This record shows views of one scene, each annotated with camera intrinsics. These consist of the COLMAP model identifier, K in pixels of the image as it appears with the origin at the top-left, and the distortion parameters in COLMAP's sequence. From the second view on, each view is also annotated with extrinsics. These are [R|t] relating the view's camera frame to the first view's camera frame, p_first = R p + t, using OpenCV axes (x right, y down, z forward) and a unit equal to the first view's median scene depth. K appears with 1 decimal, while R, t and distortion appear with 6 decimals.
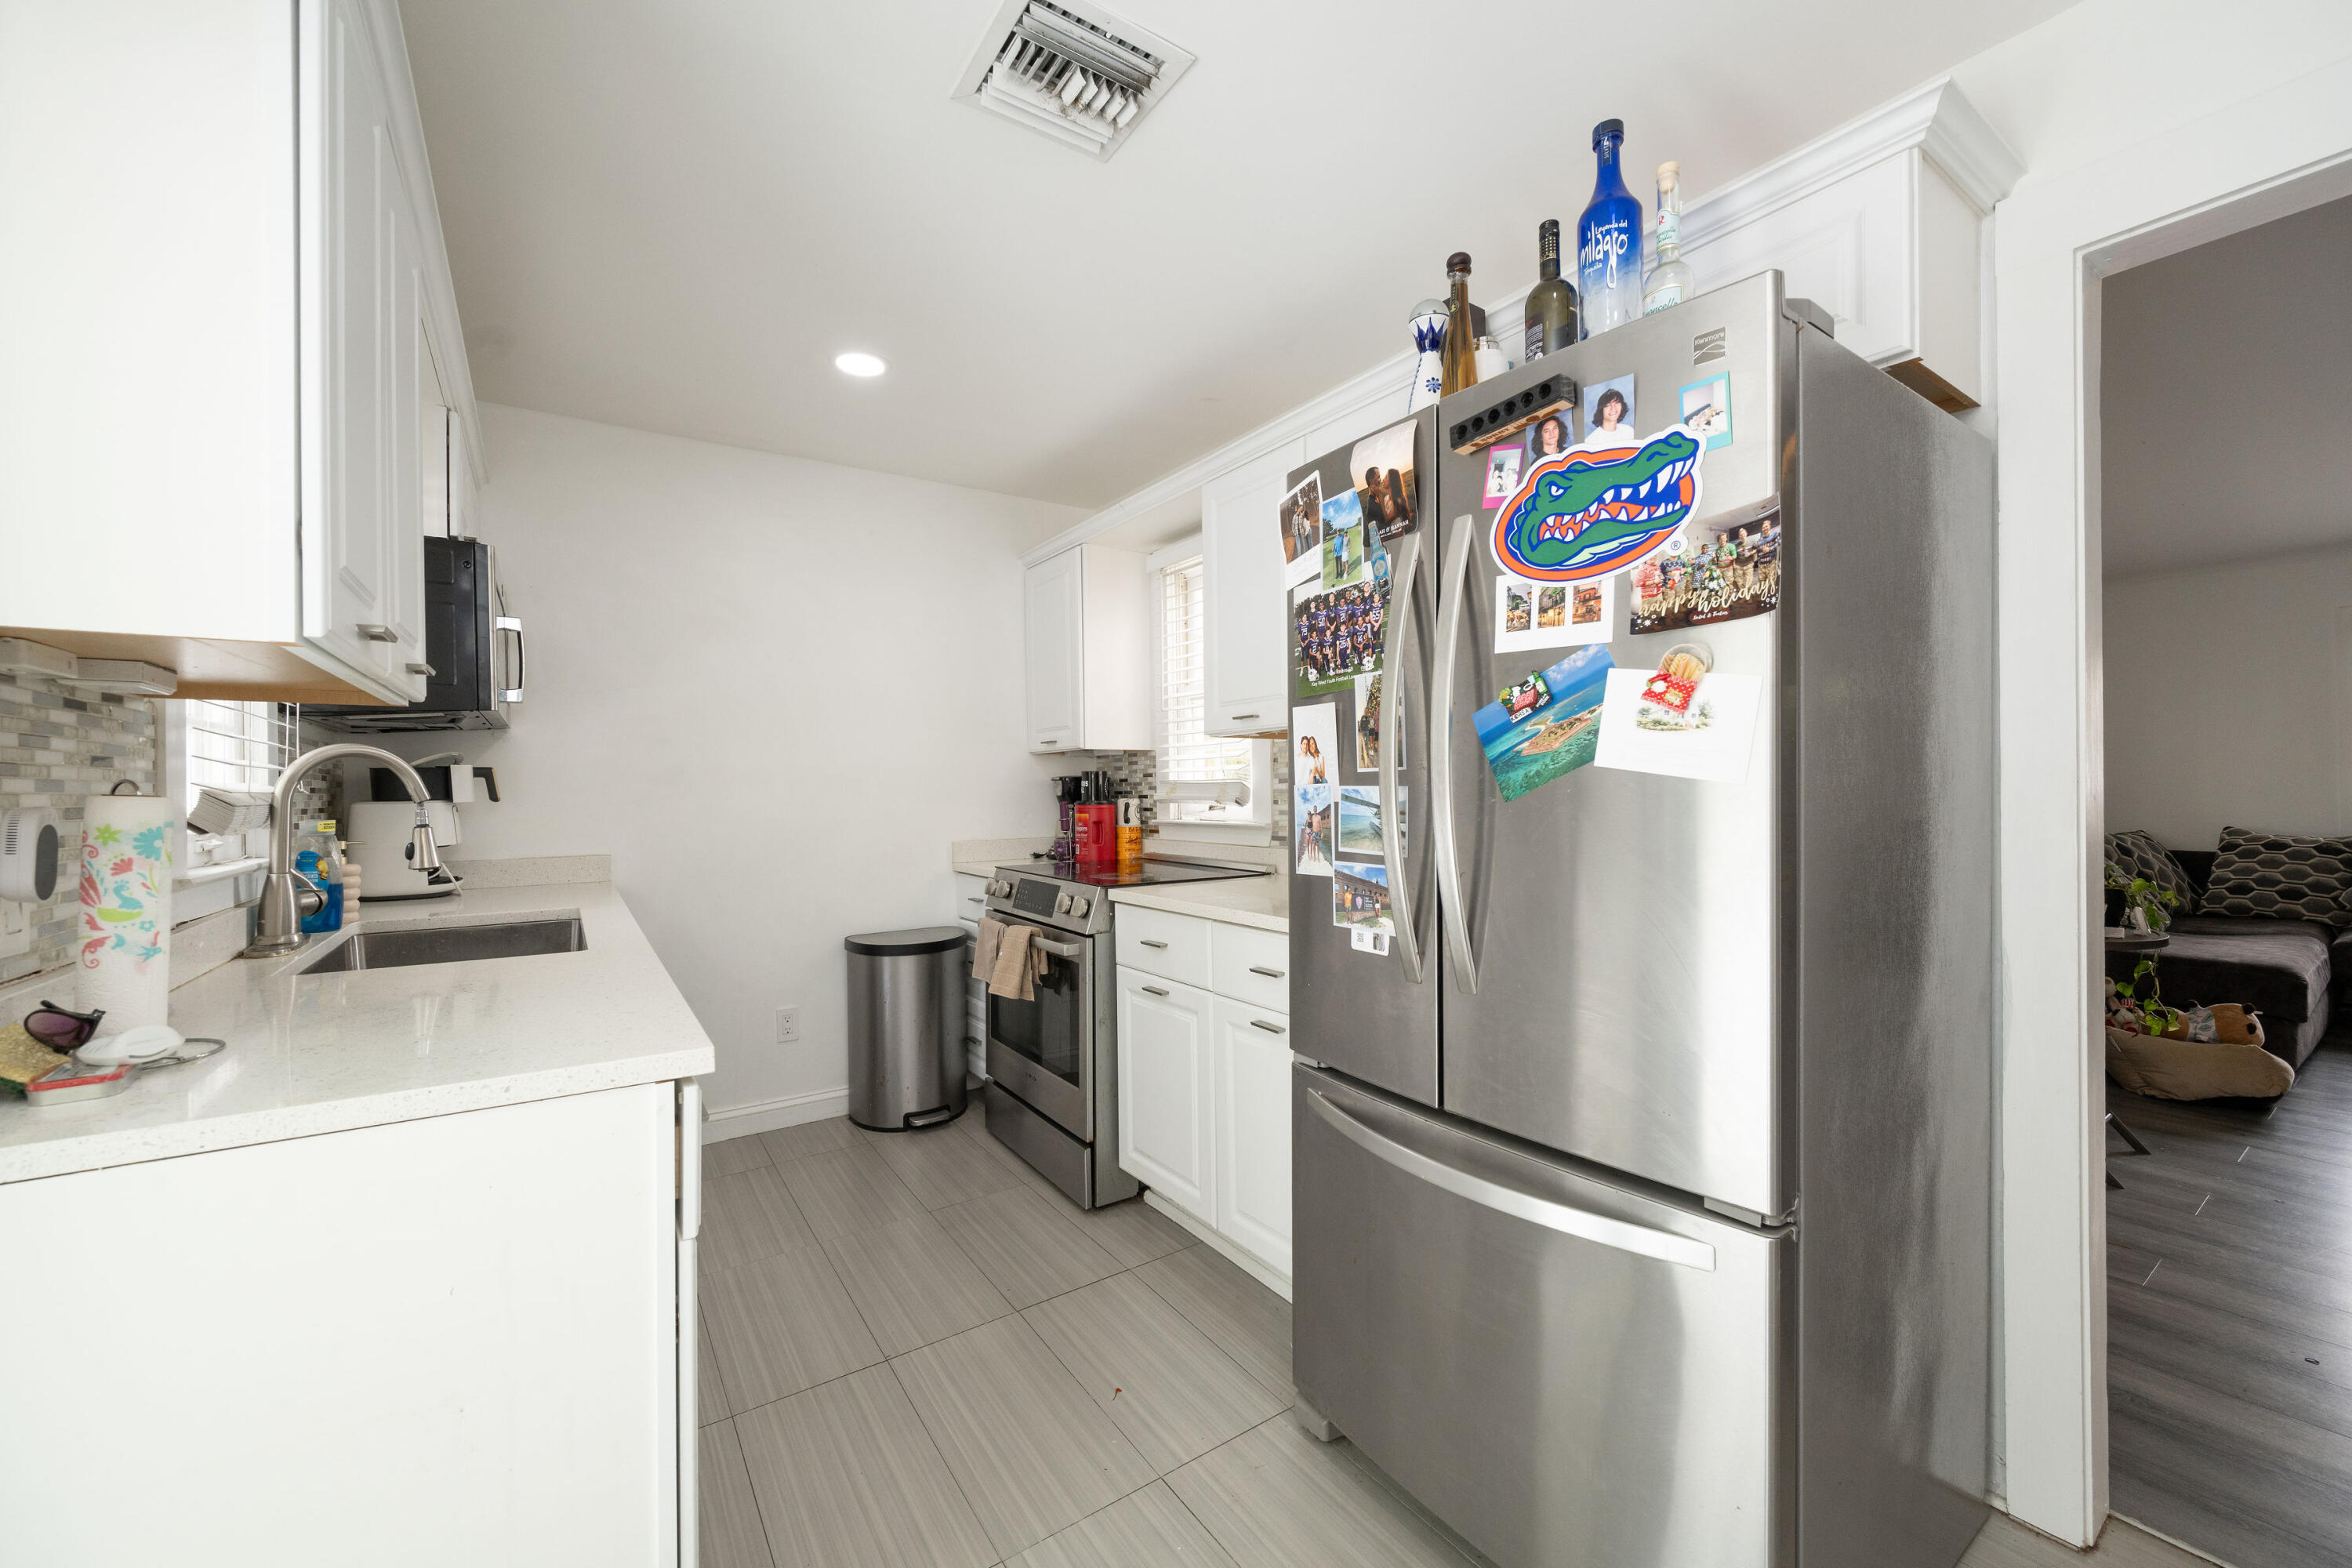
lens RADIAL K [[912.1, 0, 1182.2], [0, 912.1, 791.8], [0, 0, 1]] dist [-0.001905, -0.000014]
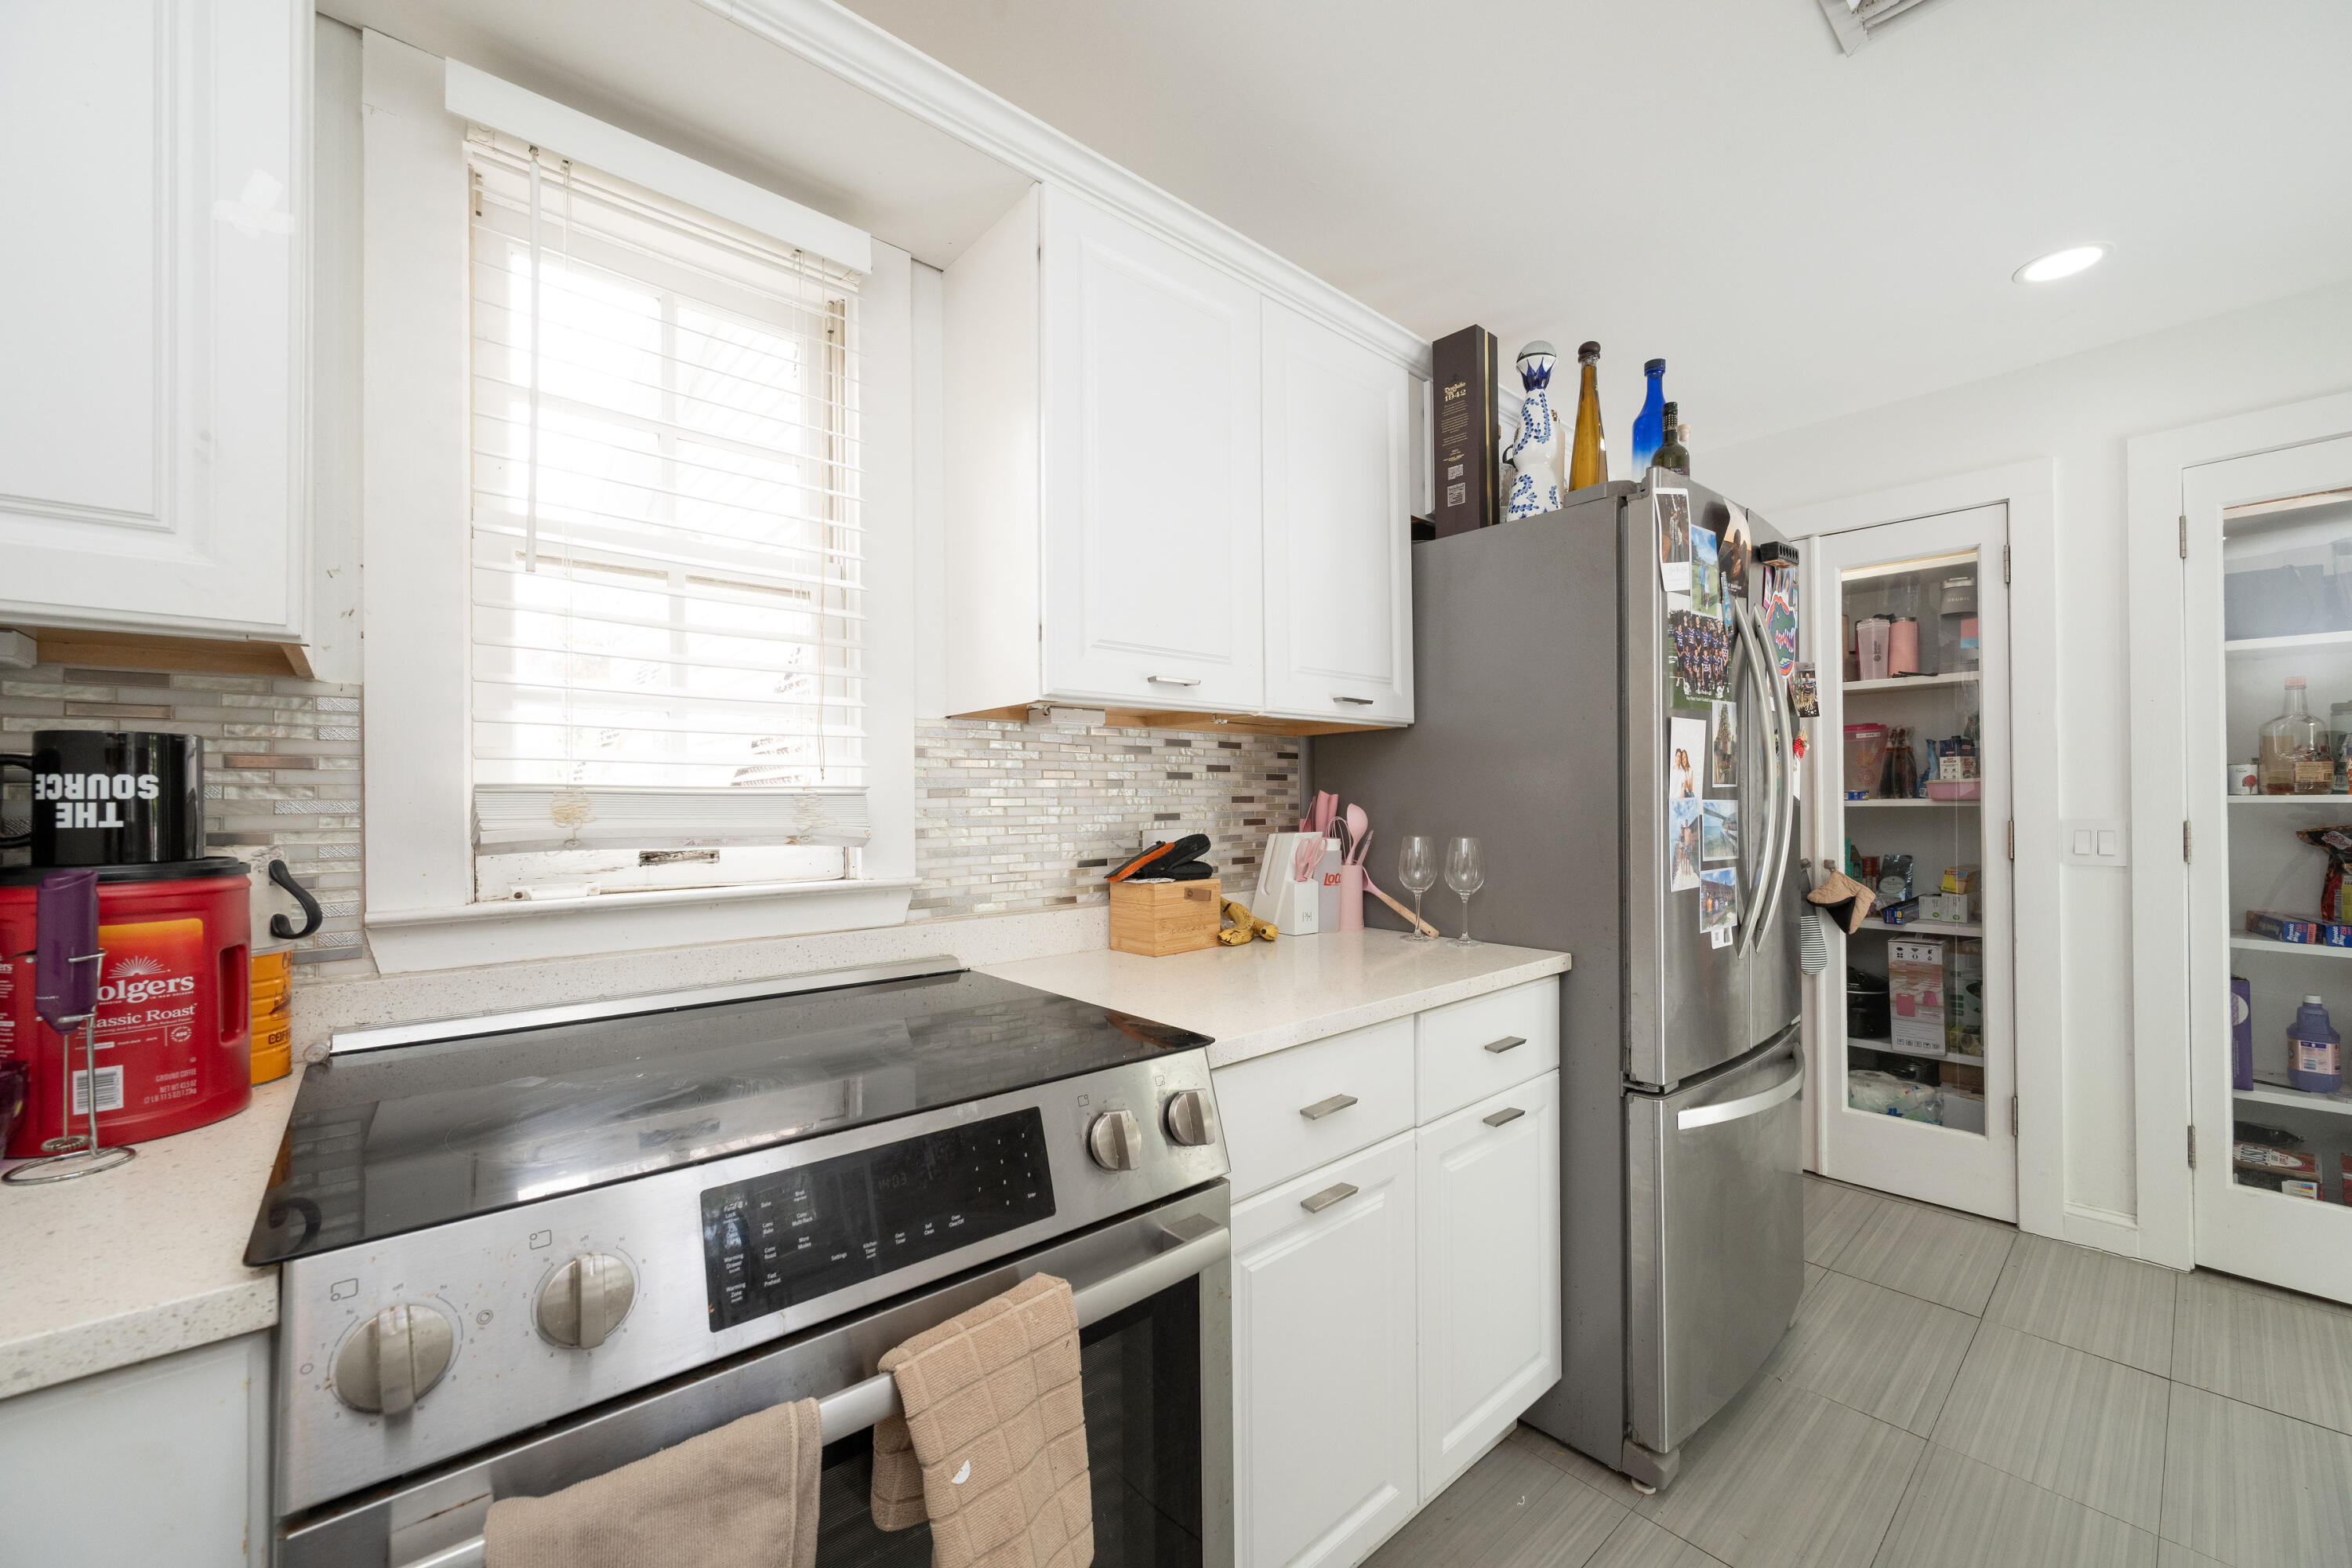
lens RADIAL K [[912.1, 0, 1182.2], [0, 912.1, 791.8], [0, 0, 1]] dist [-0.001905, -0.000014]
pose [[-0.122119, 0.021920, 0.992273, -0.399313], [0.010902, 0.999725, -0.020743, -0.000140], [-0.992456, 0.008284, -0.122325, 0.857854]]
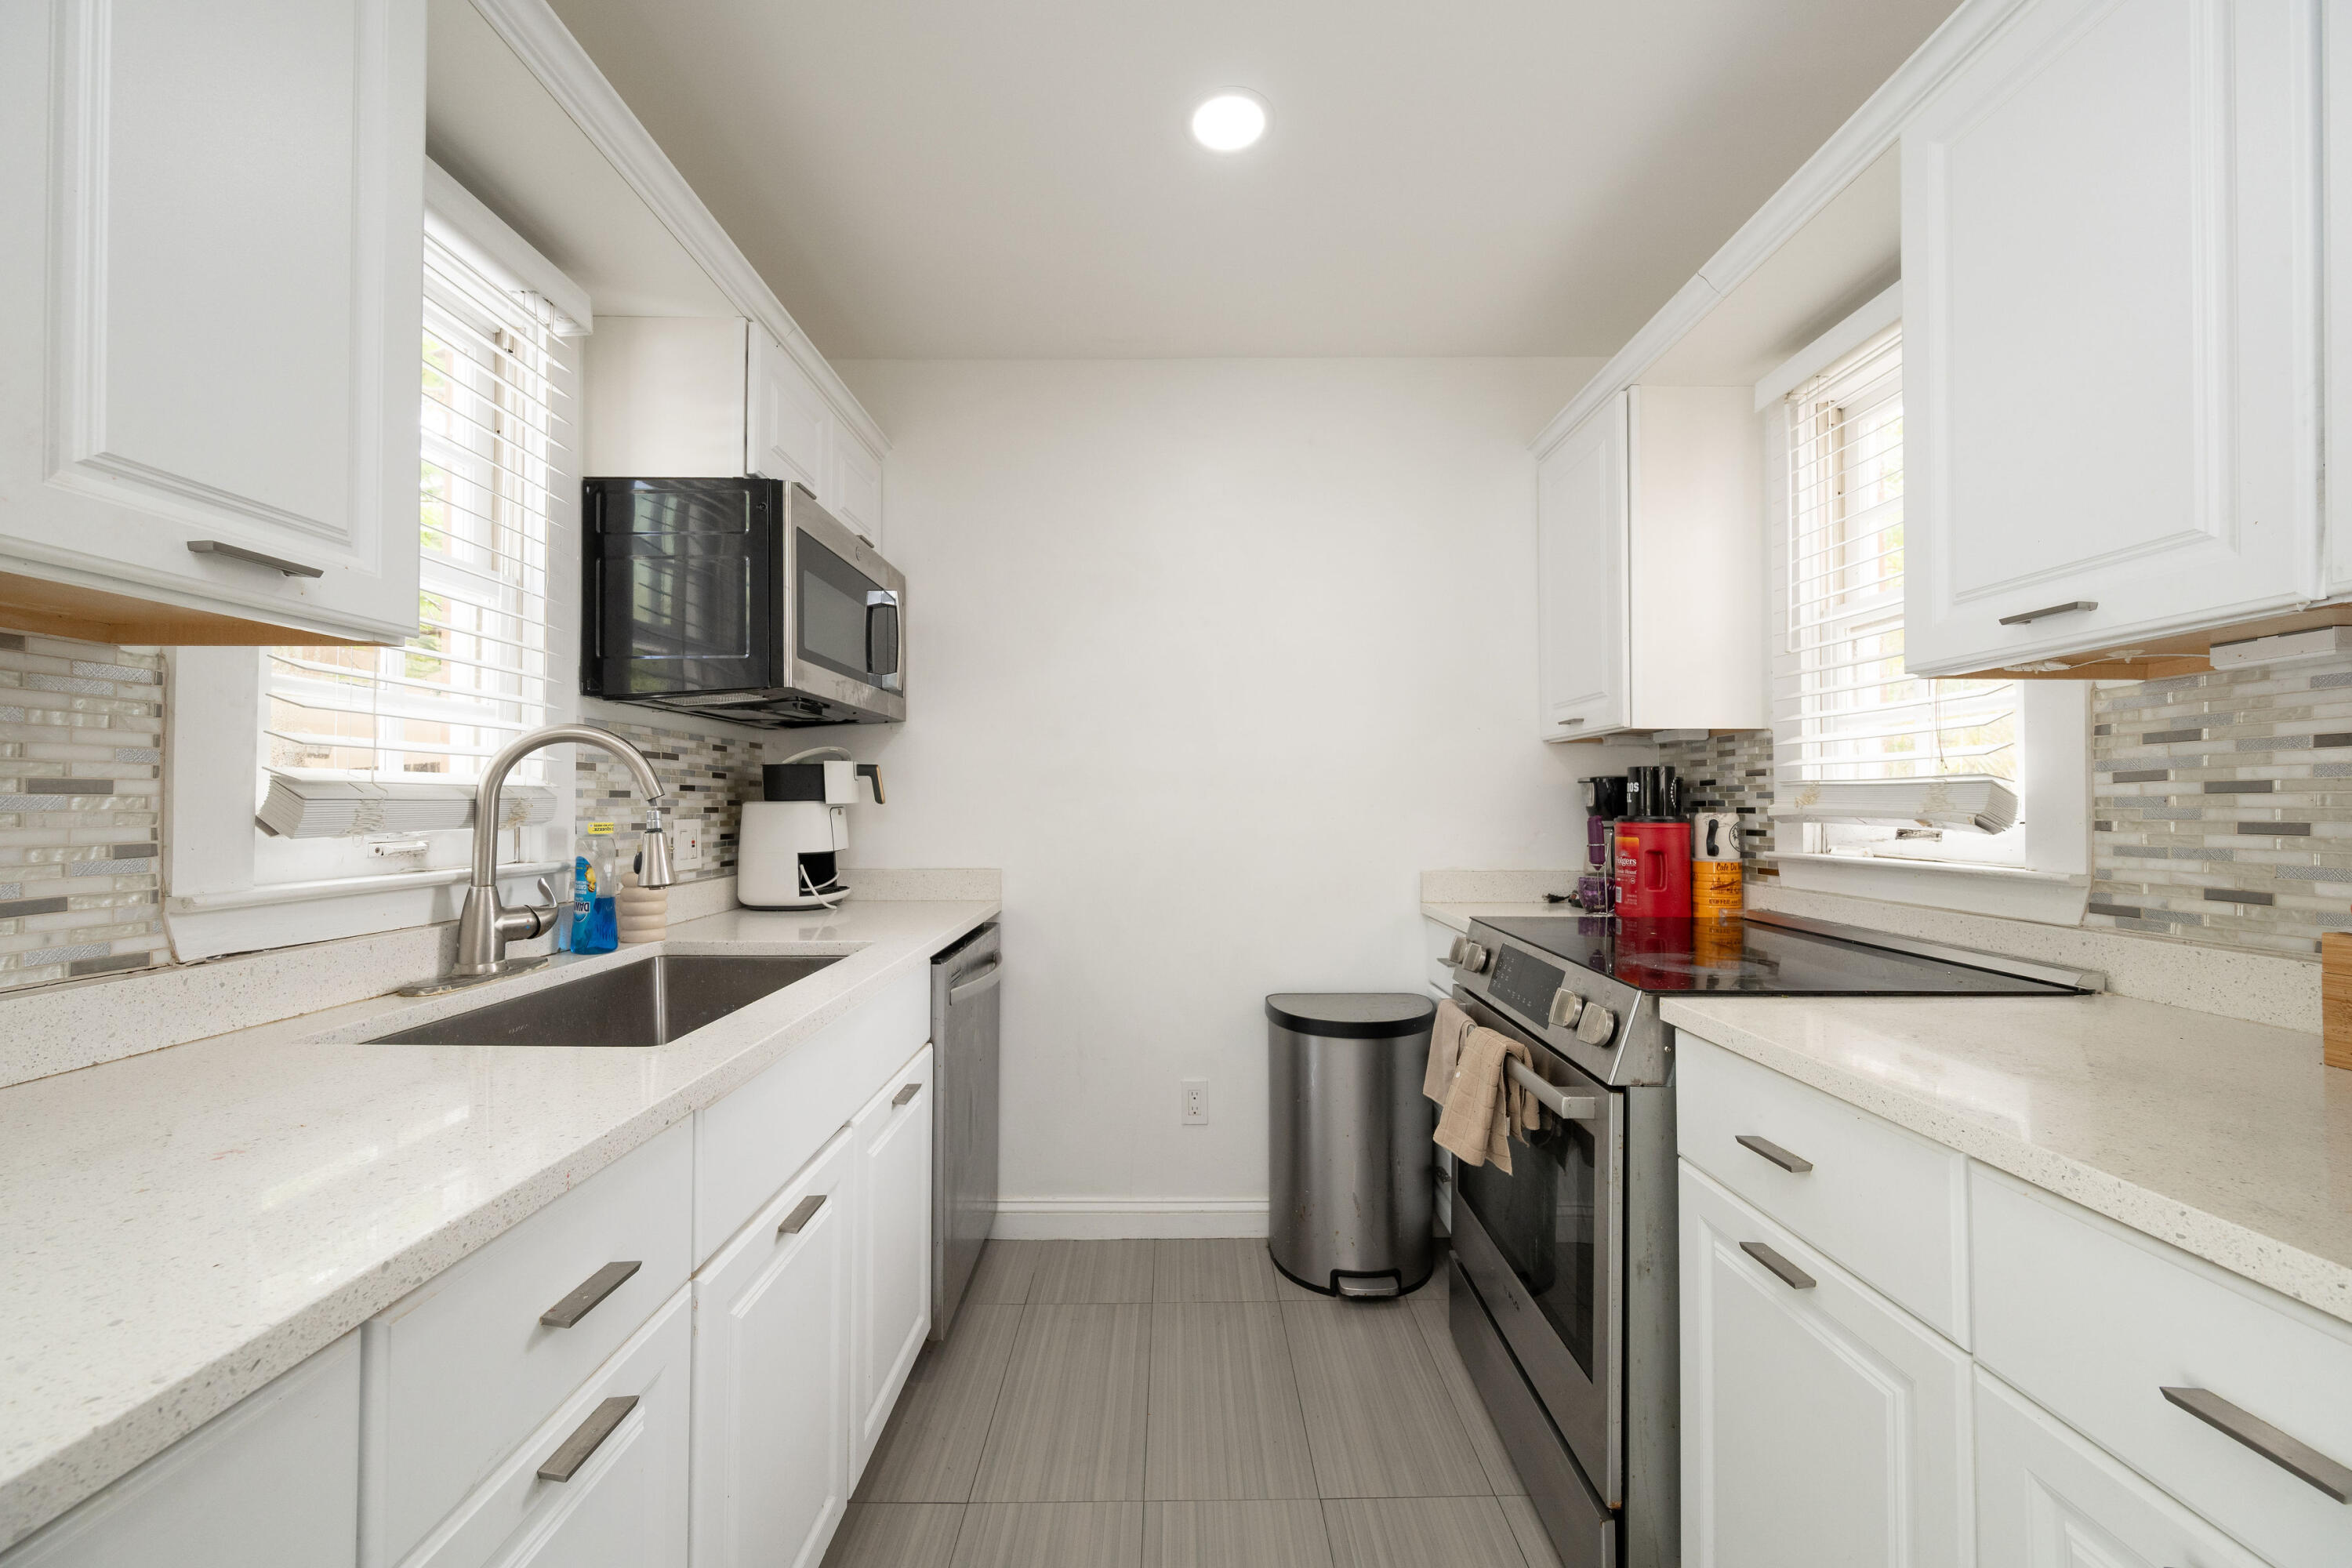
lens RADIAL K [[912.1, 0, 1182.2], [0, 912.1, 791.8], [0, 0, 1]] dist [-0.001905, -0.000014]
pose [[0.827008, 0.004036, -0.562175, -0.015649], [-0.011794, 0.999879, -0.010171, 0.004279], [0.562066, 0.015042, 0.826955, 0.367780]]
